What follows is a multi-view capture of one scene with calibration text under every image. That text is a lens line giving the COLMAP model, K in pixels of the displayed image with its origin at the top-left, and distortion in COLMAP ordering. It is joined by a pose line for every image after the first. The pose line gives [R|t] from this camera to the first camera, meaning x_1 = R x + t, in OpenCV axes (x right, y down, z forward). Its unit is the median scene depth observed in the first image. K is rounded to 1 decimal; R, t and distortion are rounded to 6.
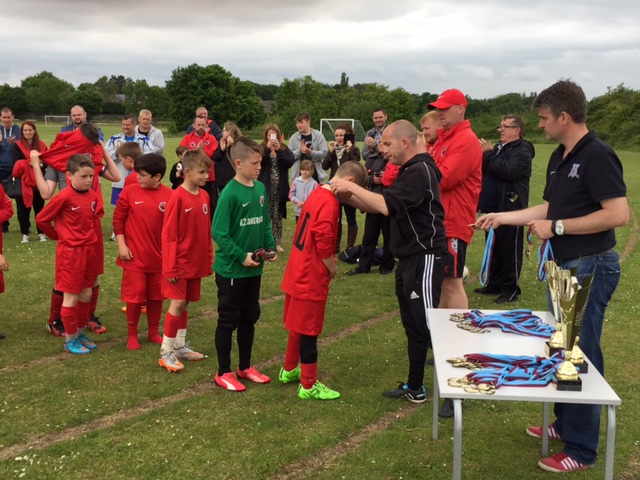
lens RADIAL K [[759.6, 0, 318.5], [0, 759.6, 240.4], [0, 0, 1]] dist [0.059837, -0.024148]
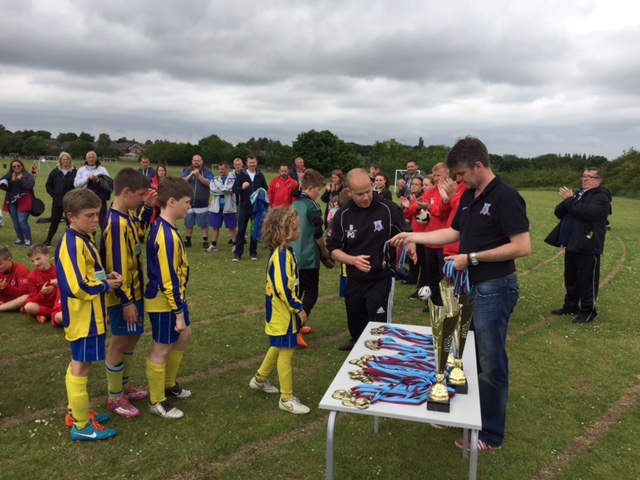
lens RADIAL K [[544.4, 0, 319.4], [0, 544.4, 239.3], [0, 0, 1]] dist [0.070630, -0.087952]
pose [[0.988938, 0.039572, -0.142953, 0.163848], [-0.043951, 0.998652, -0.027602, -0.010474], [0.141668, 0.033580, 0.989344, 0.127102]]
